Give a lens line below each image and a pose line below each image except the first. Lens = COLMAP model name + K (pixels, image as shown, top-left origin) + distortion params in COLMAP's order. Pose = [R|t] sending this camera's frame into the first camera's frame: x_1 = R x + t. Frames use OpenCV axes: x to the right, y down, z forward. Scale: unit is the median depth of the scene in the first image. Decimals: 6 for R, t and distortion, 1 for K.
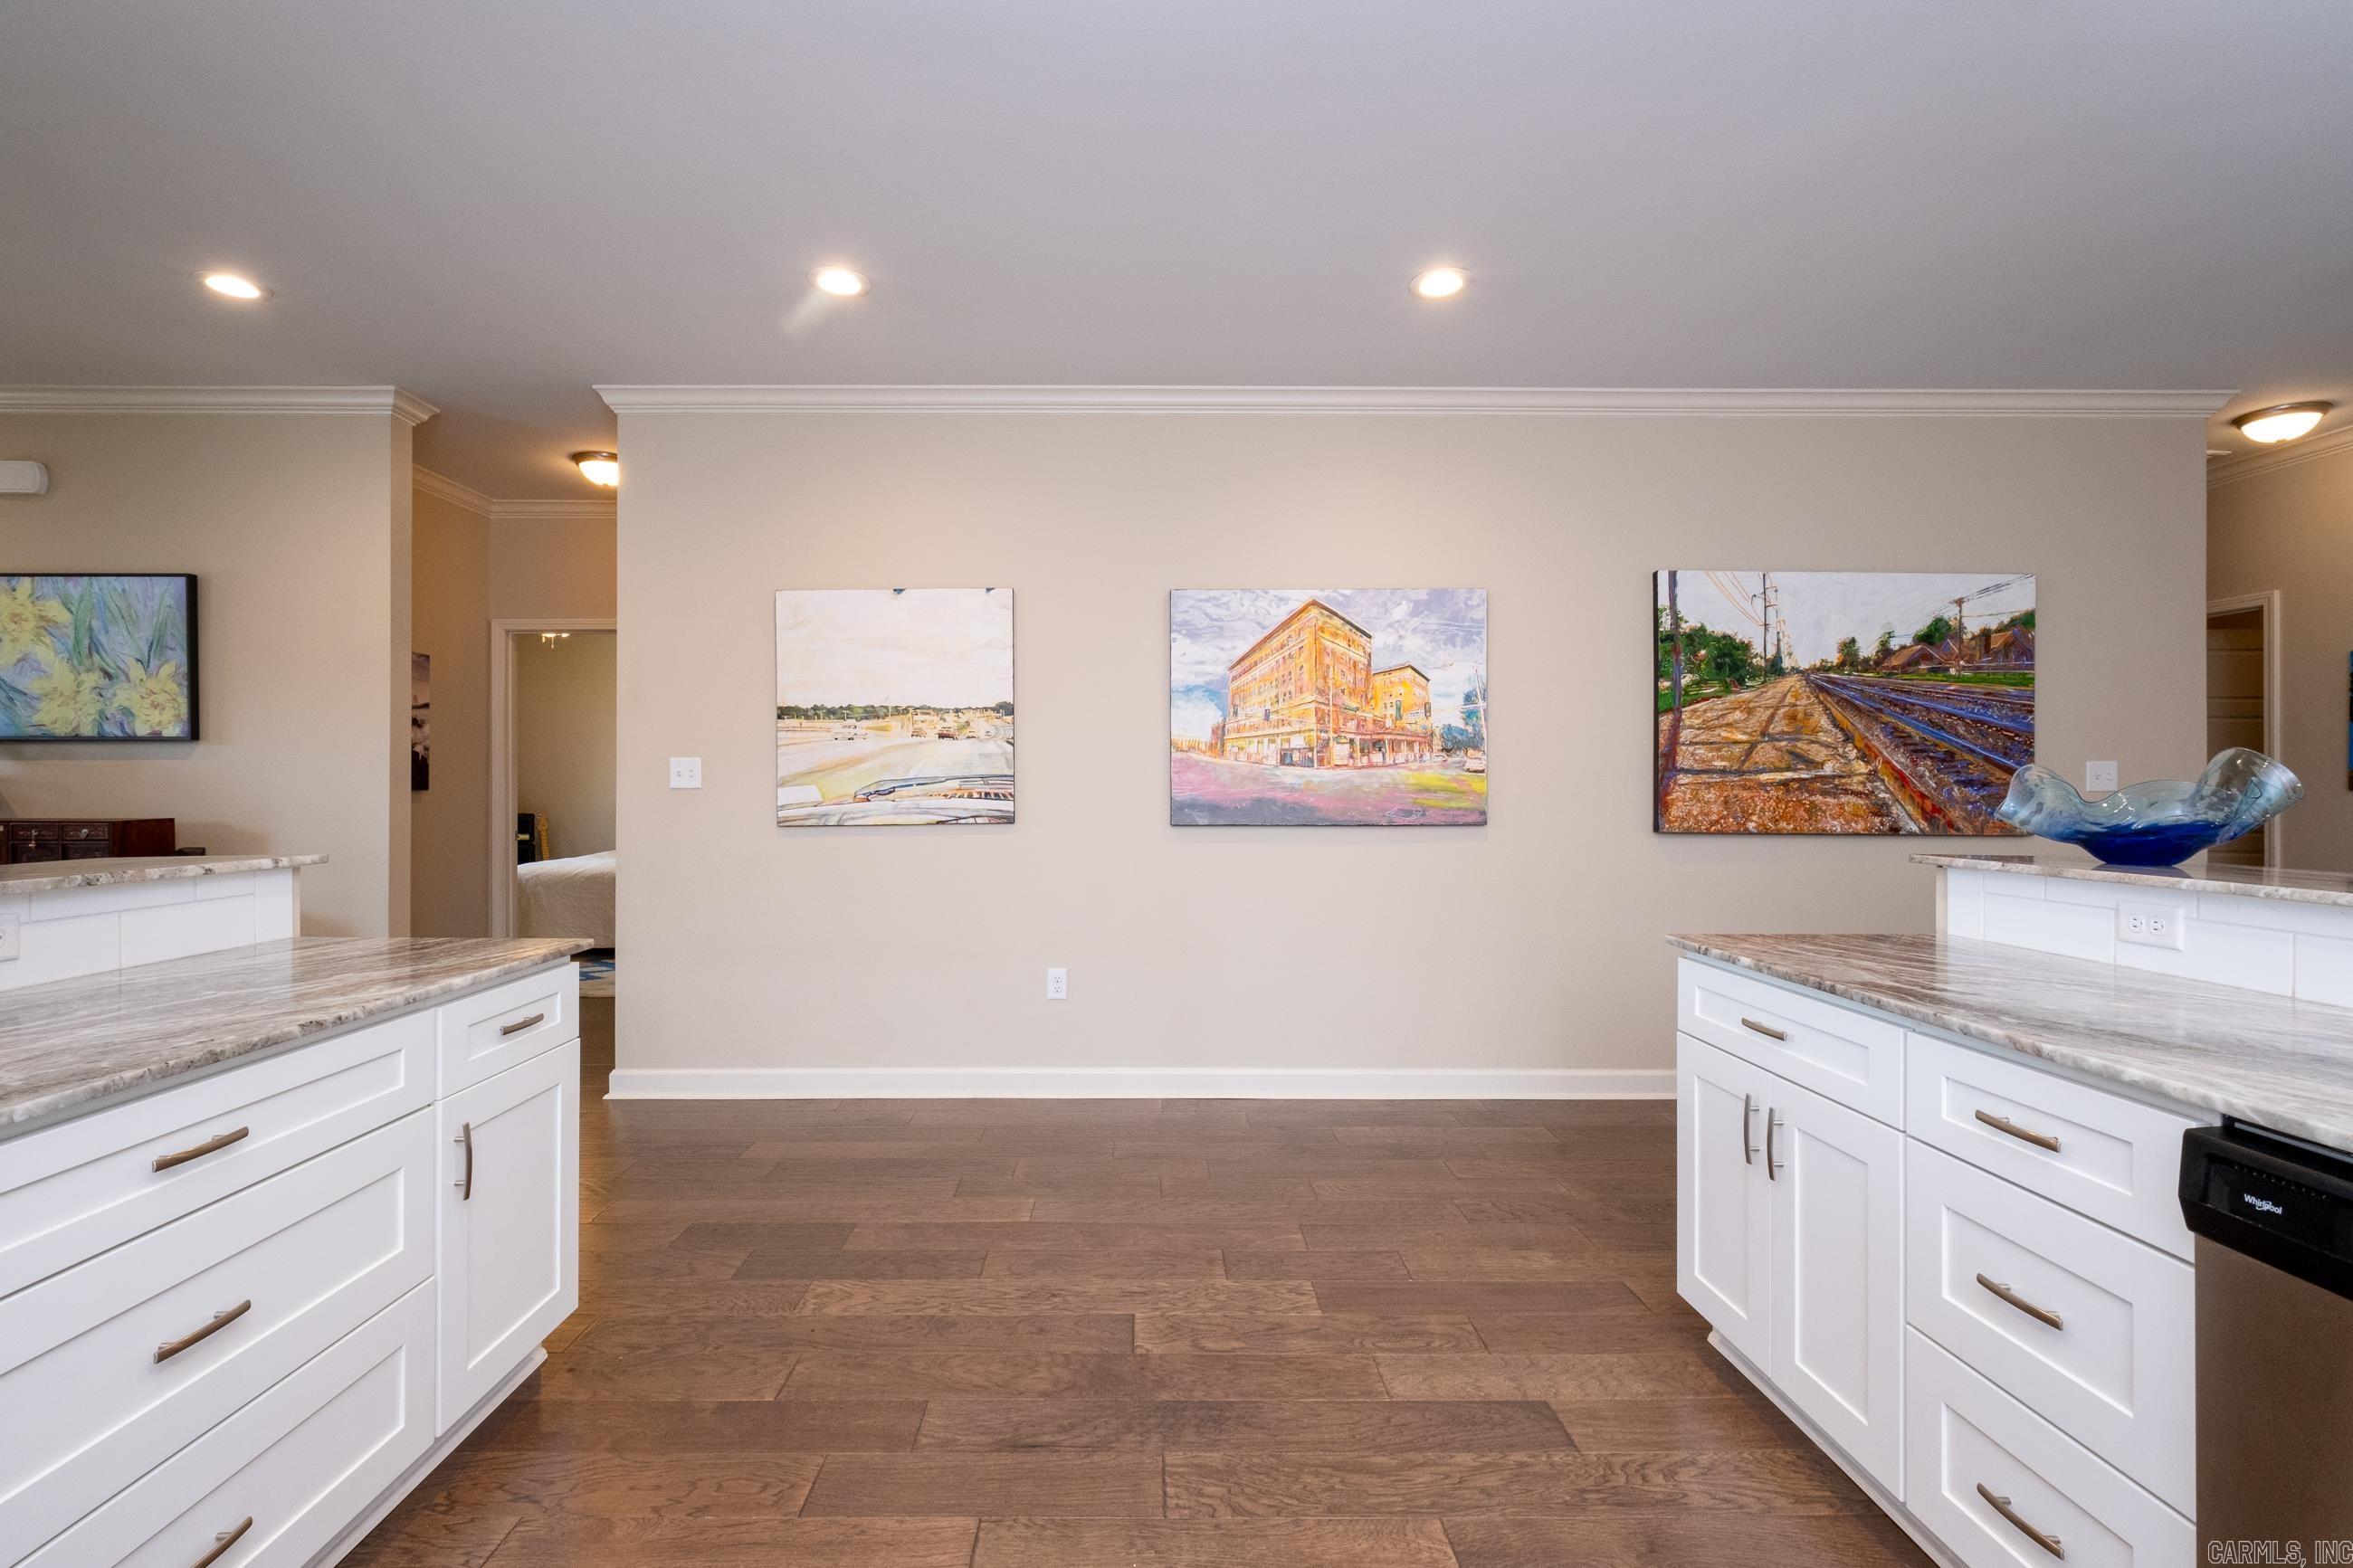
lens RADIAL K [[1041.8, 0, 1143.4], [0, 1041.8, 786.9], [0, 0, 1]] dist [-0.002573, -0.001428]
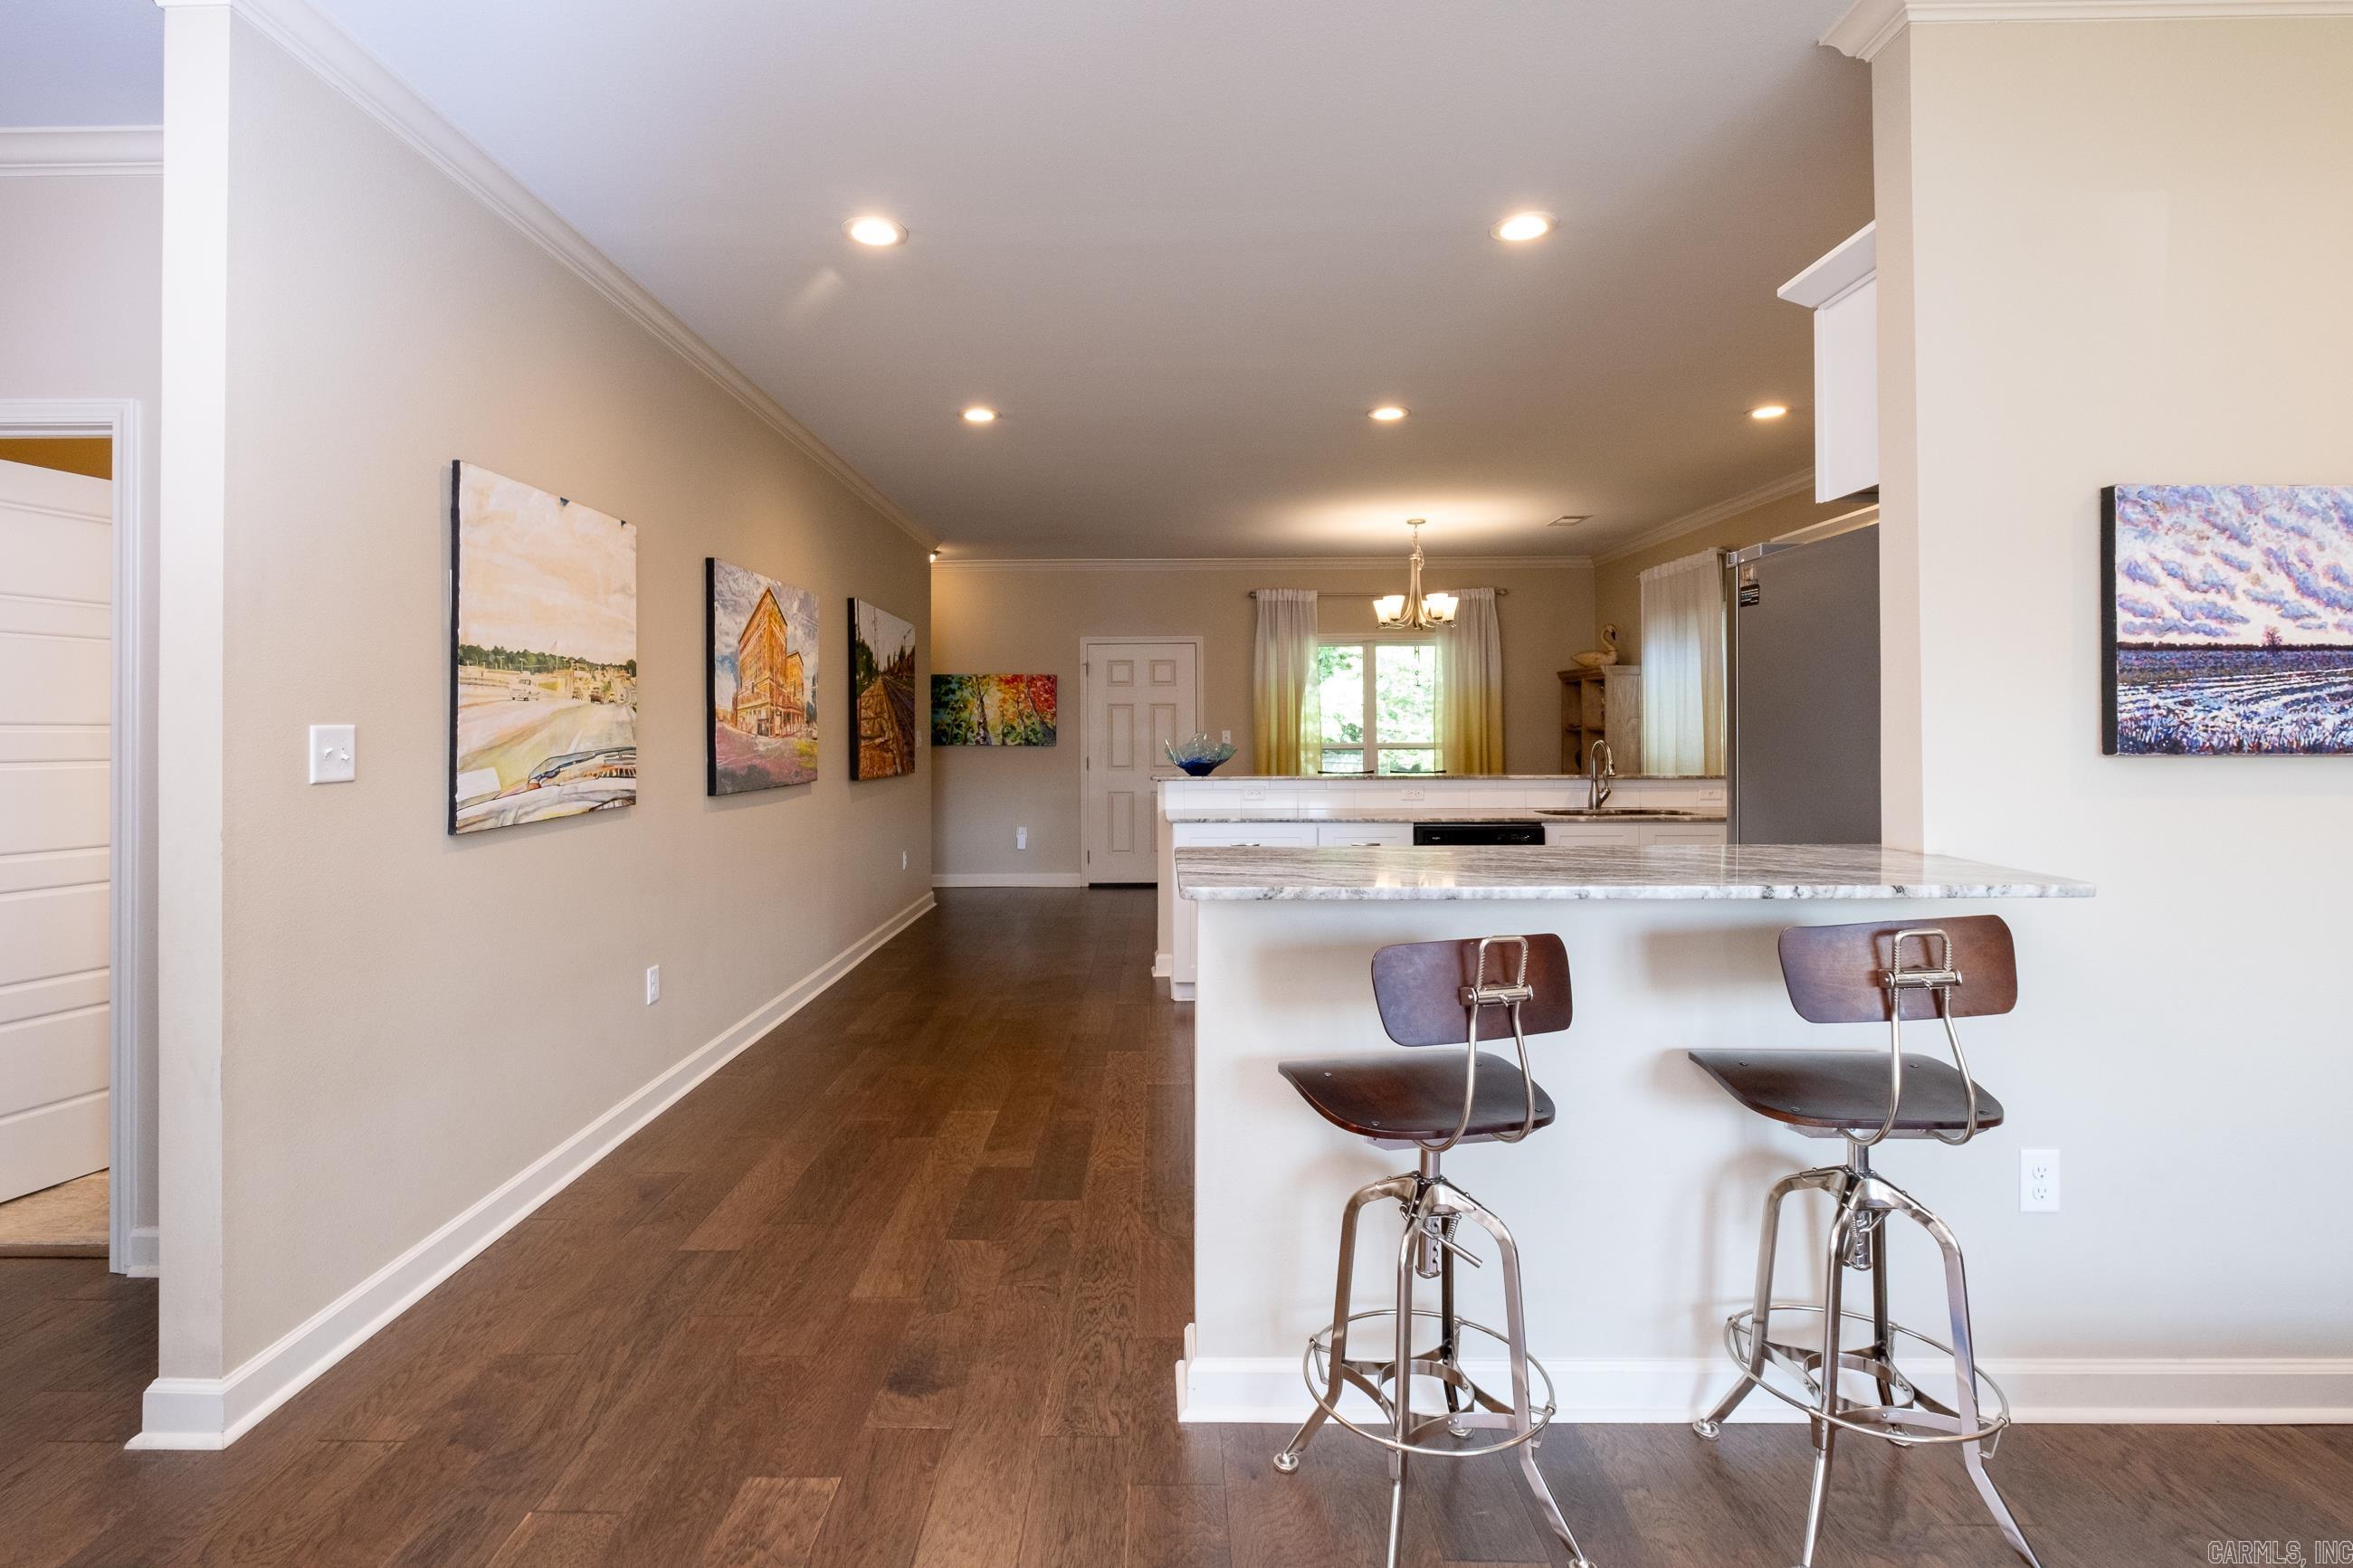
lens RADIAL K [[1095.4, 0, 1140.8], [0, 1095.4, 728.1], [0, 0, 1]] dist [-0.002593, -0.000165]
pose [[0.025332, 0.002113, 0.999677, -1.003929], [0.003661, 0.999991, -0.002206, -0.023856], [-0.999672, 0.003716, 0.025324, 0.570632]]
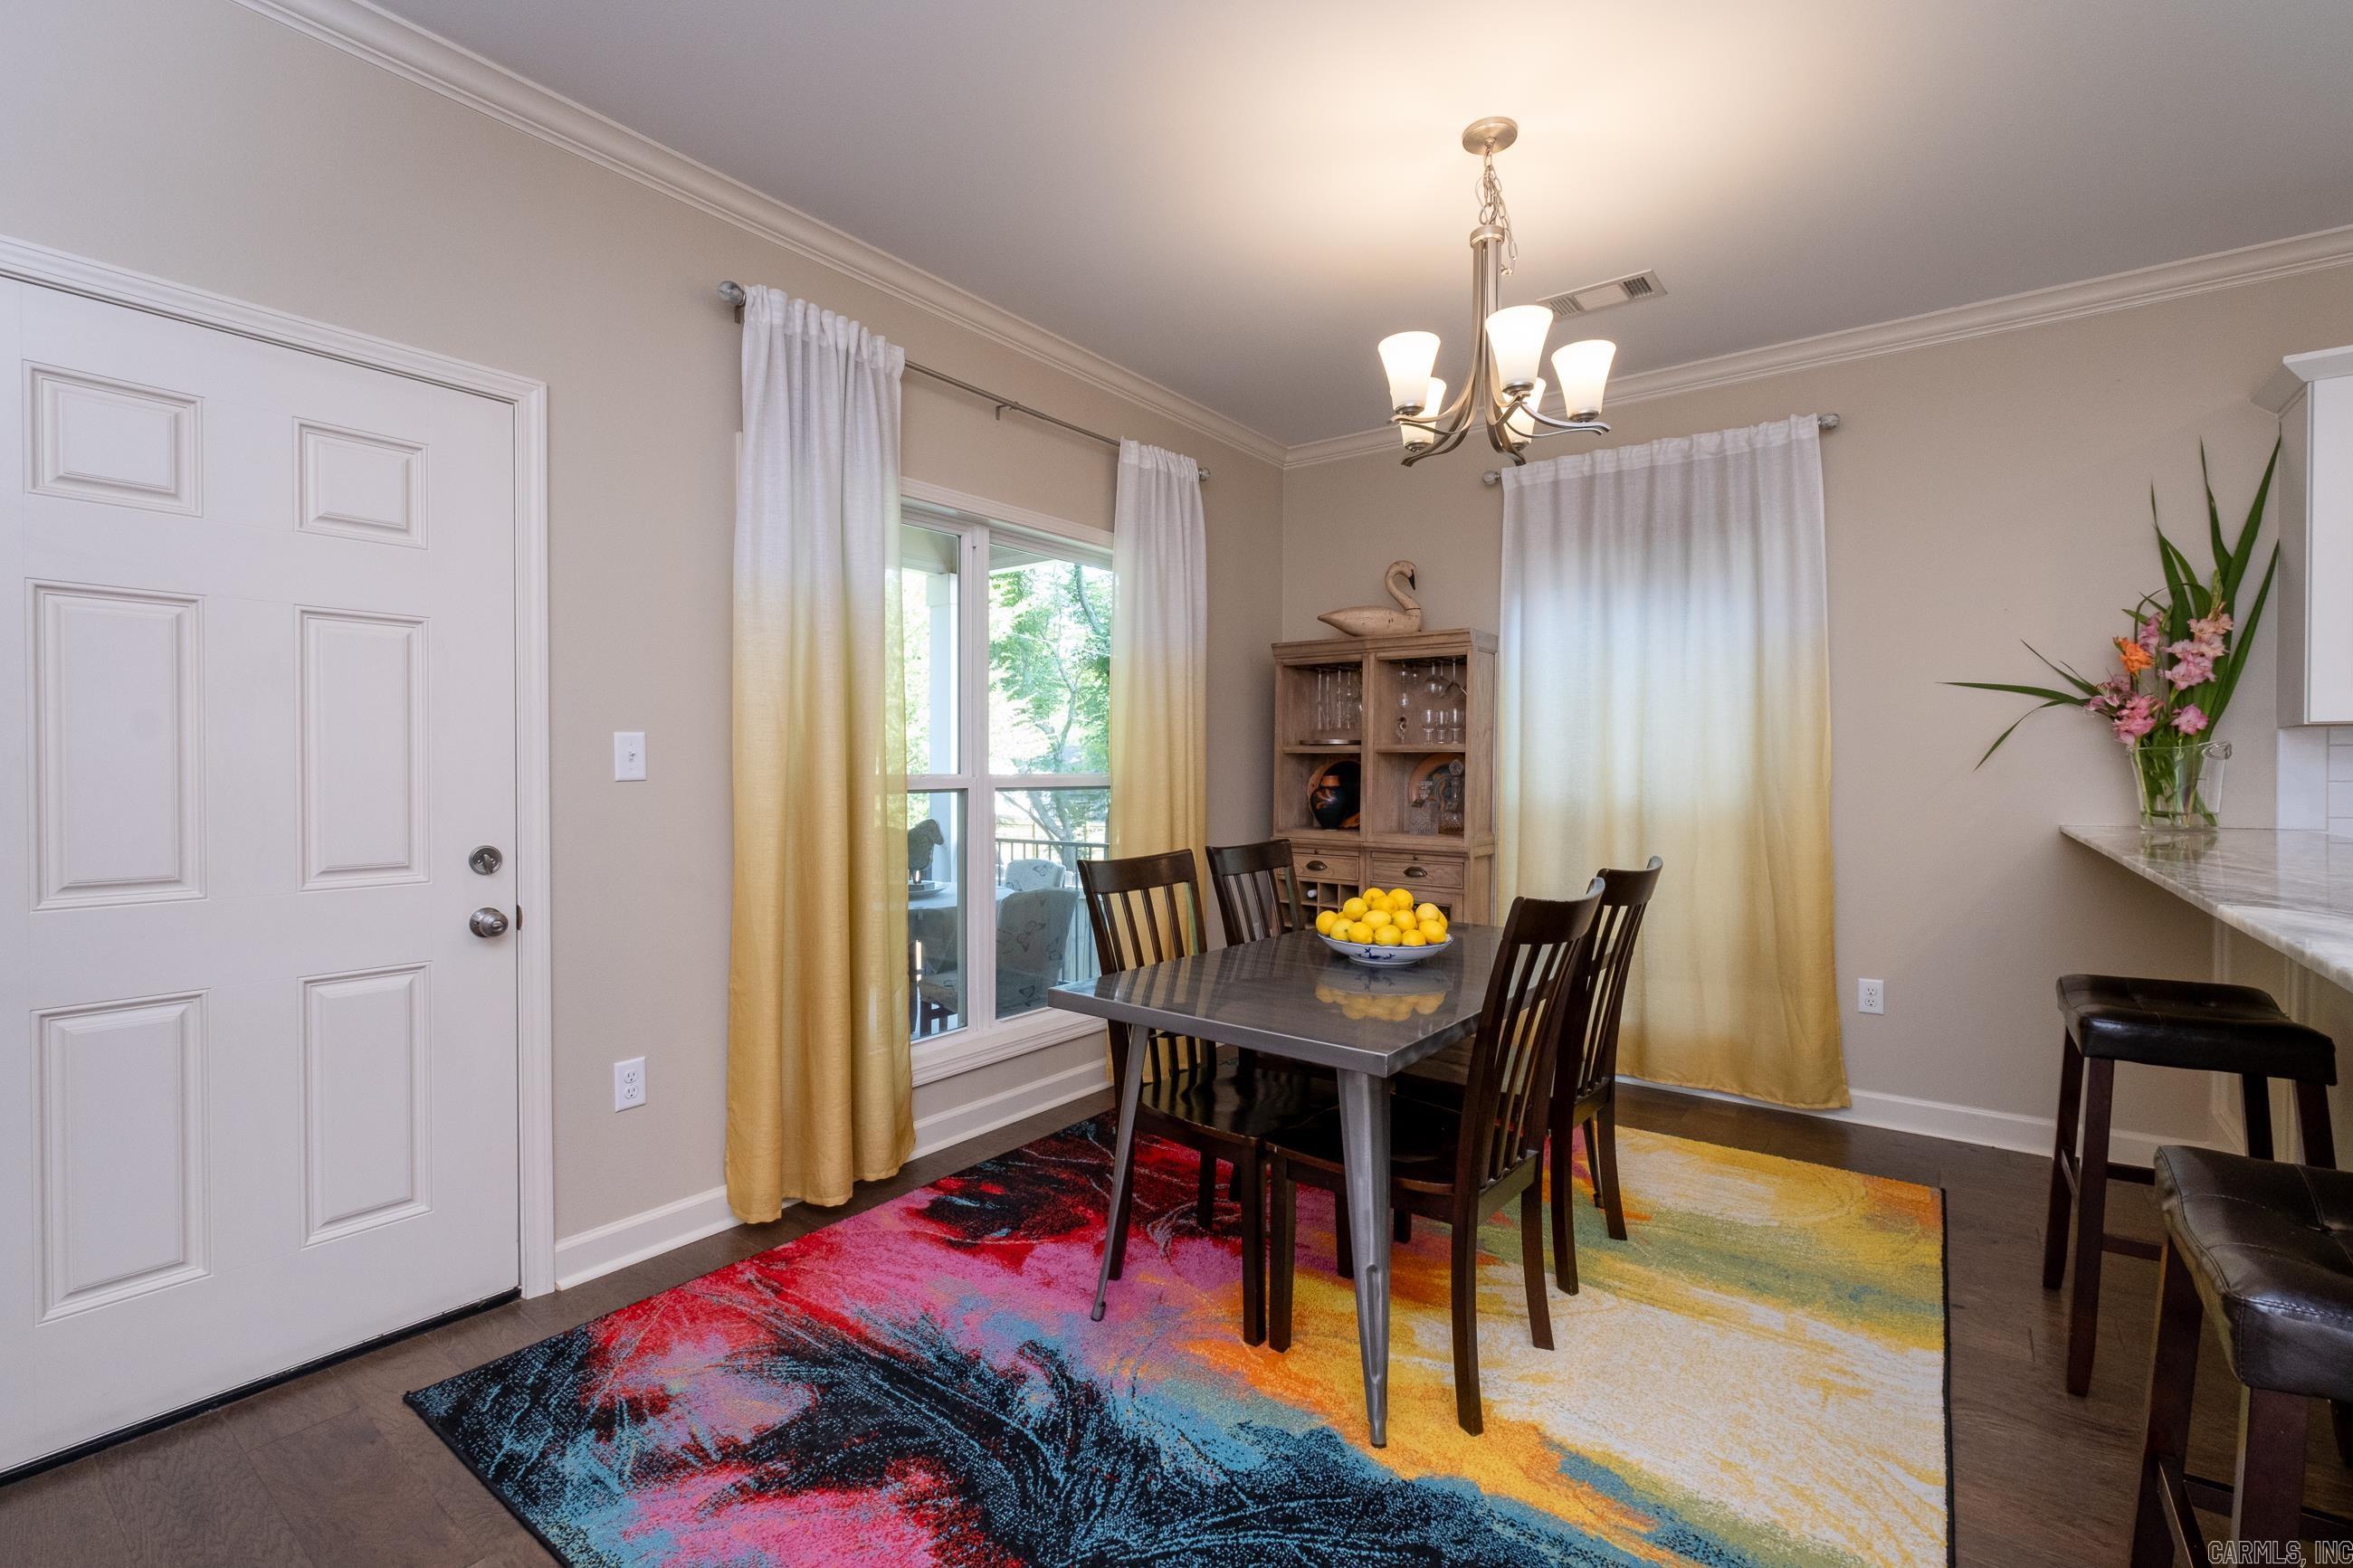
lens RADIAL K [[1041.8, 0, 1179.5], [0, 1041.8, 770.2], [0, 0, 1]] dist [-0.002573, -0.001428]
pose [[-0.792340, -0.004954, 0.610059, 0.624872], [-0.004055, 0.999988, 0.002854, -0.003452], [-0.610066, -0.000212, -0.792351, 0.755340]]
